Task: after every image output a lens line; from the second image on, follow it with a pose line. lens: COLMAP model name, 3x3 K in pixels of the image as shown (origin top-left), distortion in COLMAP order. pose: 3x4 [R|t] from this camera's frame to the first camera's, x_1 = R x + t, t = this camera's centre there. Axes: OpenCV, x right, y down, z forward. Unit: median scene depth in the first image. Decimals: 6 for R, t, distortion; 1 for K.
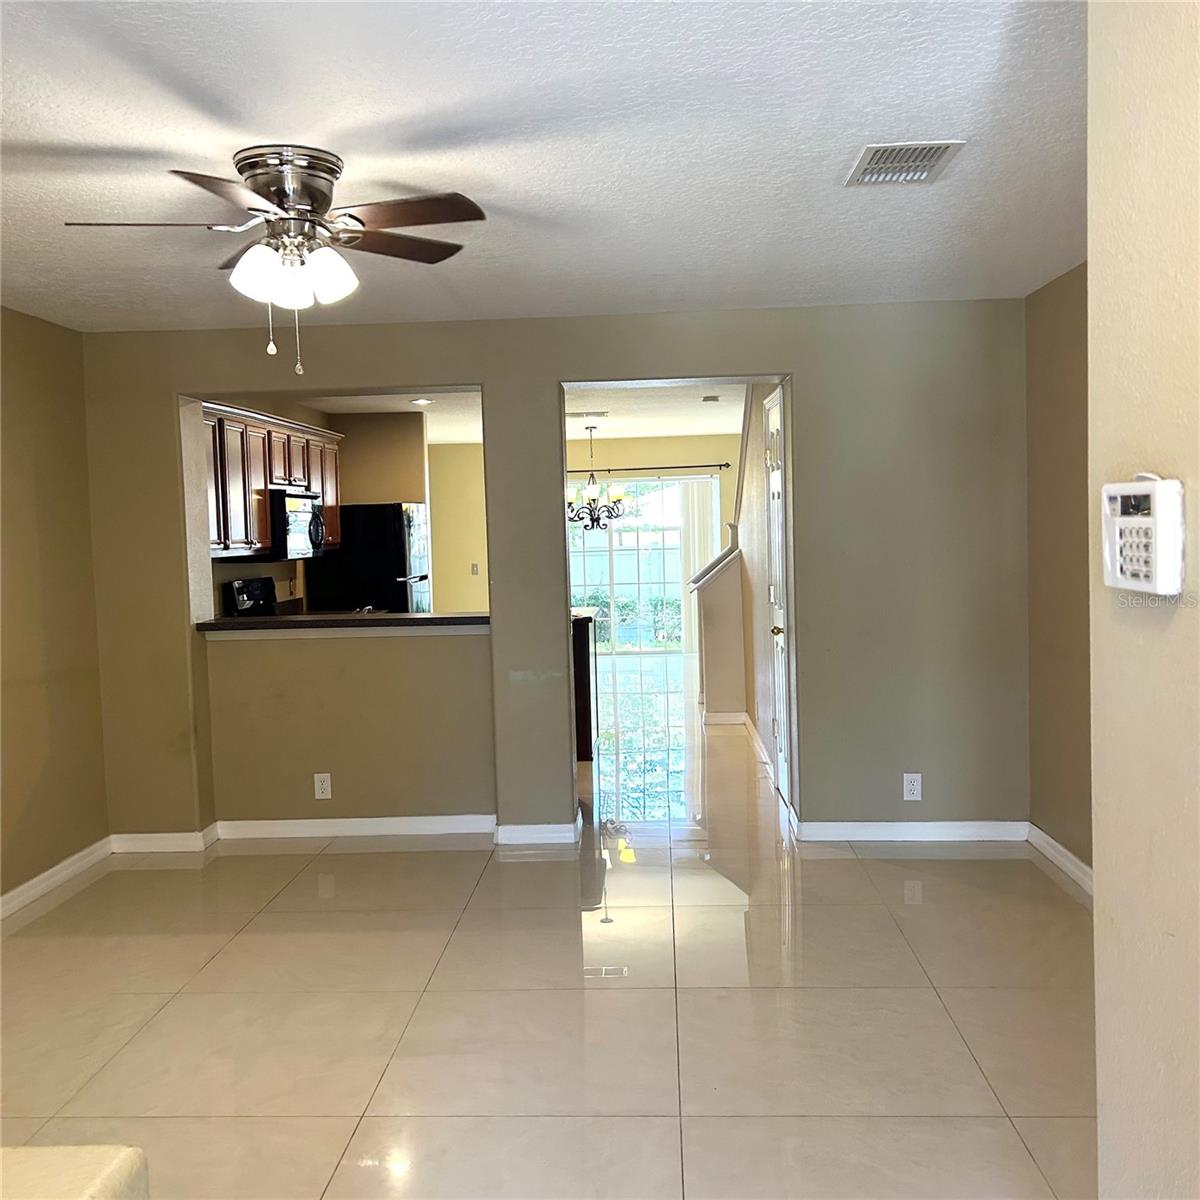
lens RADIAL K [[1207.8, 0, 590.0], [0, 1207.8, 598.9], [0, 0, 1]] dist [0.035027, 0.000000]
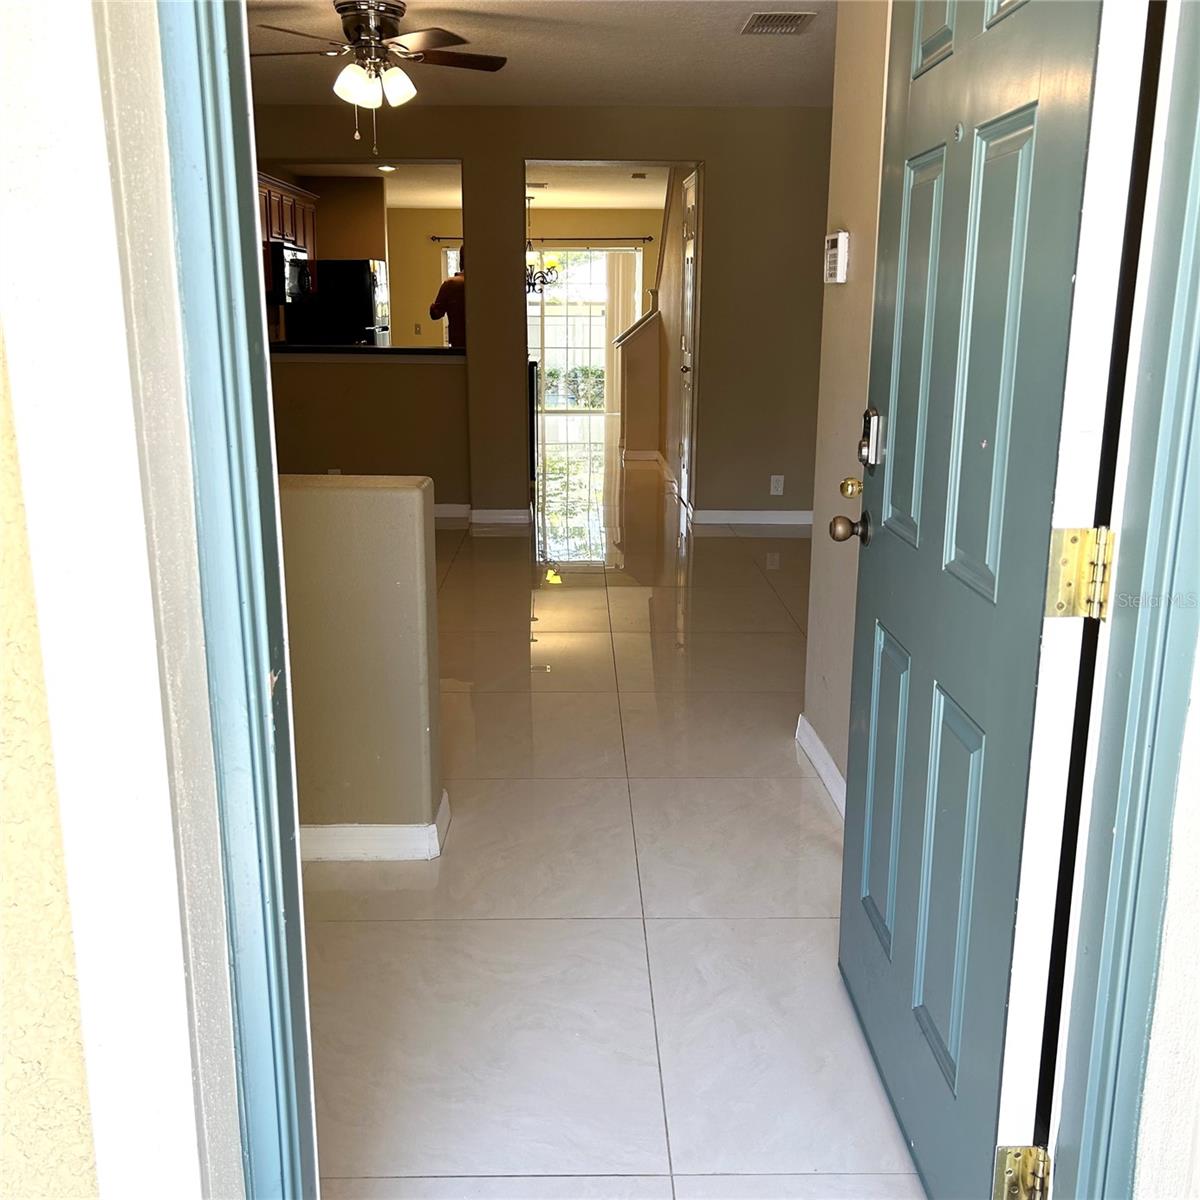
lens RADIAL K [[1207.8, 0, 578.2], [0, 1207.8, 601.7], [0, 0, 1]] dist [0.035027, 0.000000]
pose [[0.997817, 0.015938, 0.064094, -0.030943], [-0.027143, 0.983663, 0.177962, 0.035686], [-0.060211, -0.179313, 0.981948, -0.247965]]
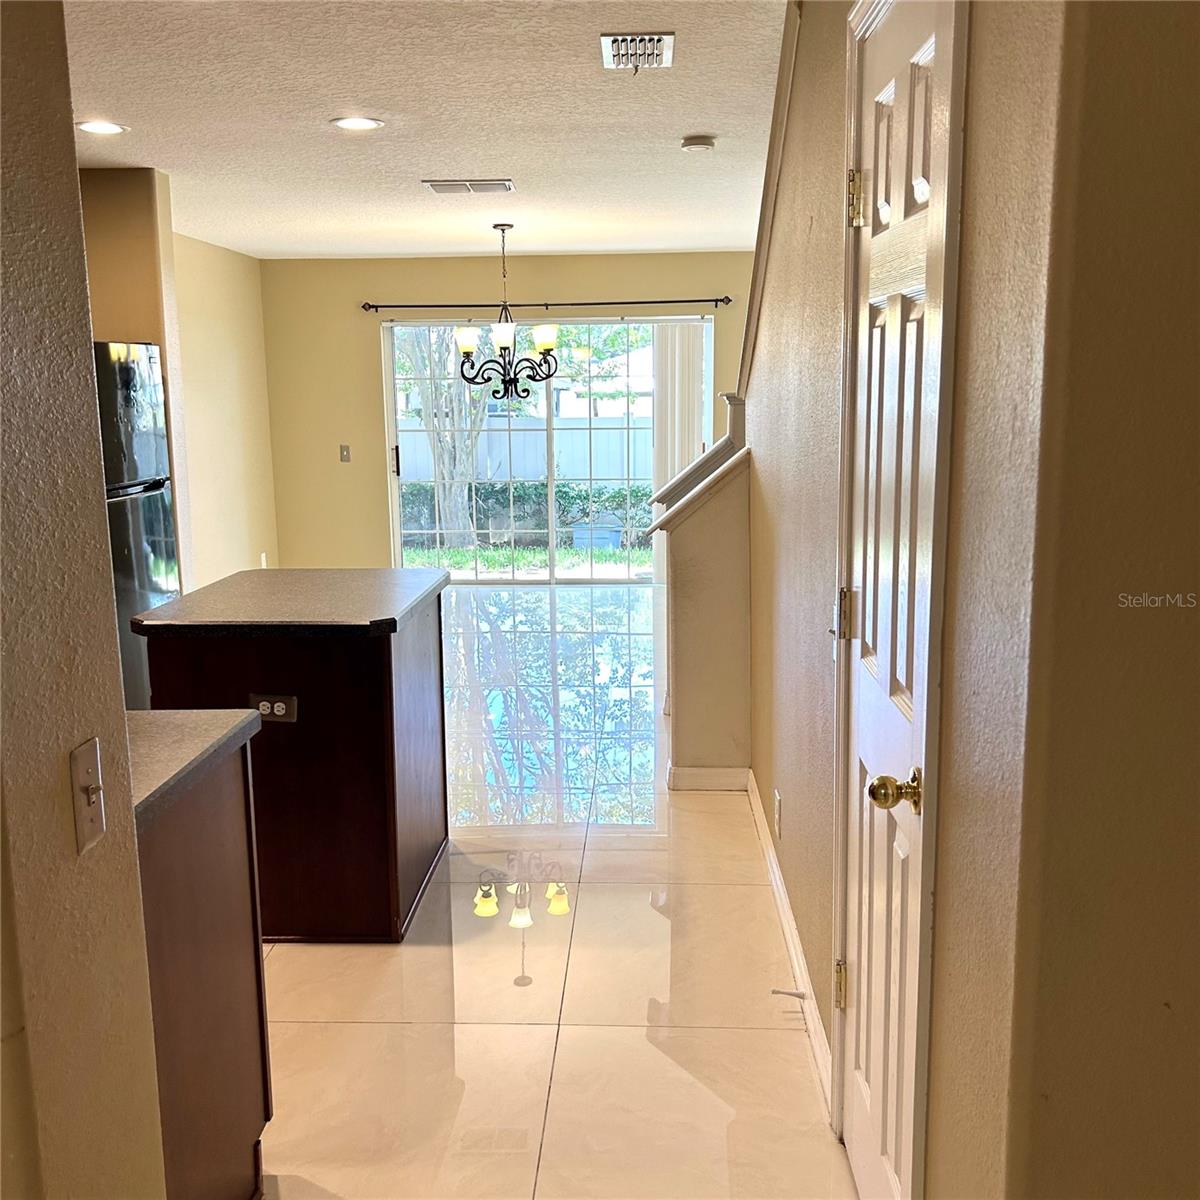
lens RADIAL K [[1207.8, 0, 569.7], [0, 1207.8, 605.2], [0, 0, 1]] dist [0.035027, 0.000000]
pose [[0.999816, 0.017341, -0.008215, 0.065109], [-0.016237, 0.992716, 0.119382, -0.041512], [0.010225, -0.119226, 0.992814, 0.583509]]
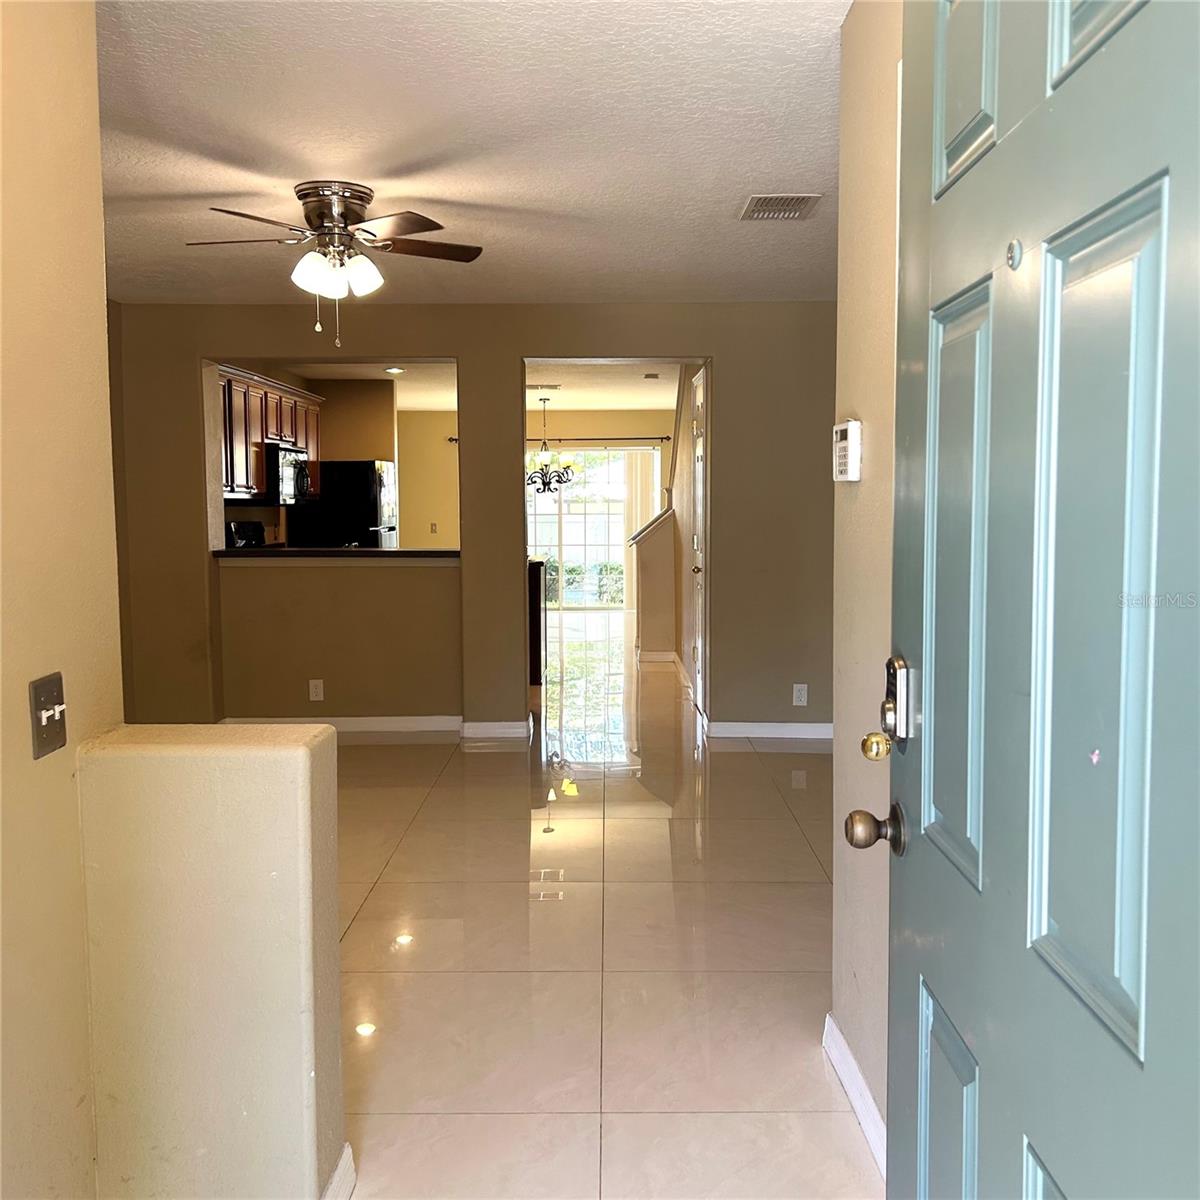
lens RADIAL K [[1207.8, 0, 596.4], [0, 1207.8, 601.1], [0, 0, 1]] dist [0.035027, 0.000000]
pose [[0.998564, 0.020978, 0.049303, -0.003887], [-0.022009, 0.999549, 0.020445, 0.027909], [-0.048852, -0.021501, 0.998575, -0.159926]]
